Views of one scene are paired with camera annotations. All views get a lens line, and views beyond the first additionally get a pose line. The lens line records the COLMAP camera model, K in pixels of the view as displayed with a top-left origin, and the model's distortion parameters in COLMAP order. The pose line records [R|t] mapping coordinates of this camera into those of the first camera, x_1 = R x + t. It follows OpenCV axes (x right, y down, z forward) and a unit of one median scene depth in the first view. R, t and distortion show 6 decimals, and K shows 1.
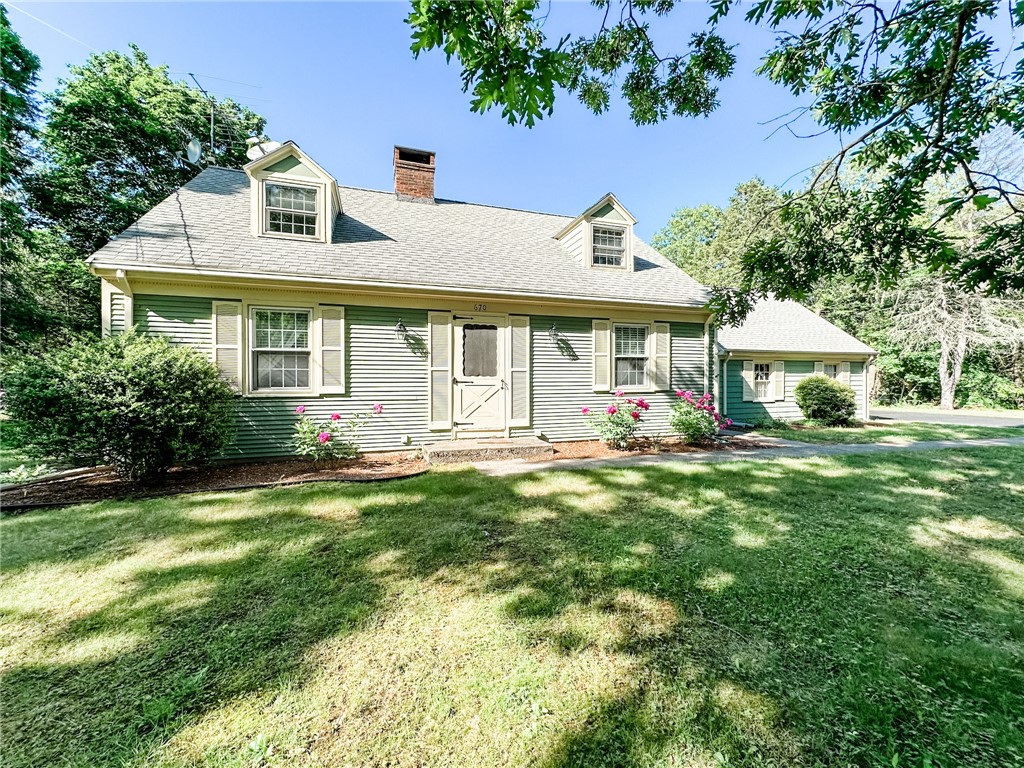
lens RADIAL K [[405.6, 0, 508.4], [0, 405.6, 382.3], [0, 0, 1]] dist [-0.003063, -0.000118]
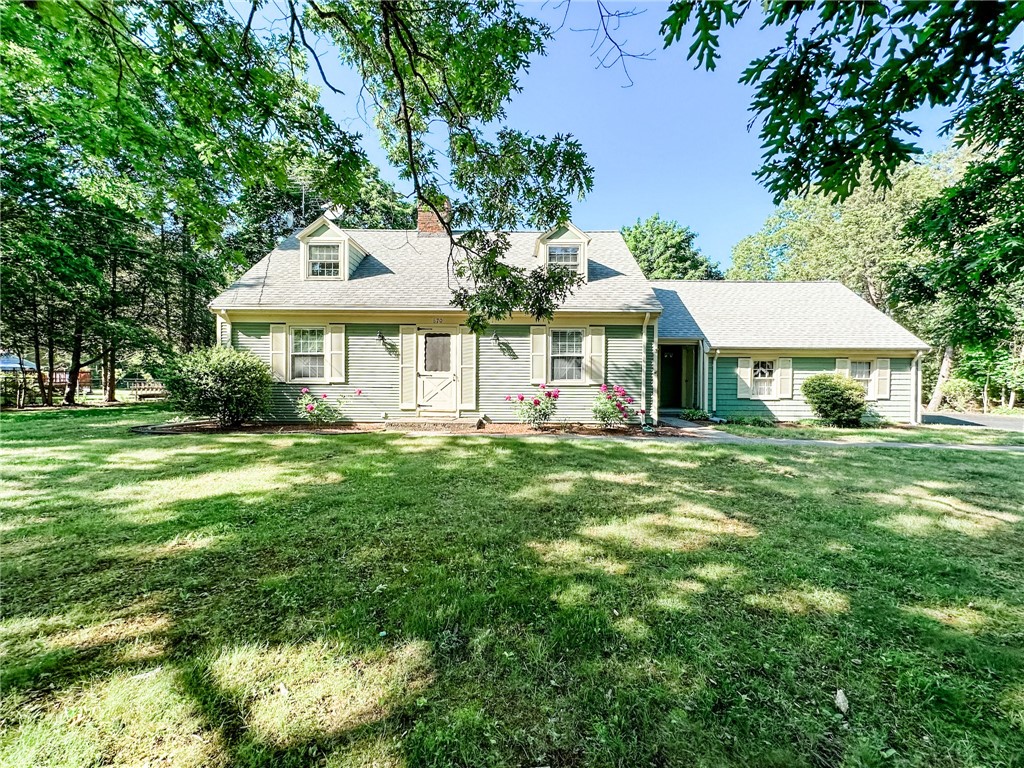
lens RADIAL K [[405.6, 0, 509.9], [0, 405.6, 387.4], [0, 0, 1]] dist [-0.003063, -0.000118]
pose [[0.951041, 0.015410, -0.308680, 0.584746], [-0.010159, 0.999775, 0.018612, 0.011475], [0.308898, -0.014565, 0.950984, -0.221894]]
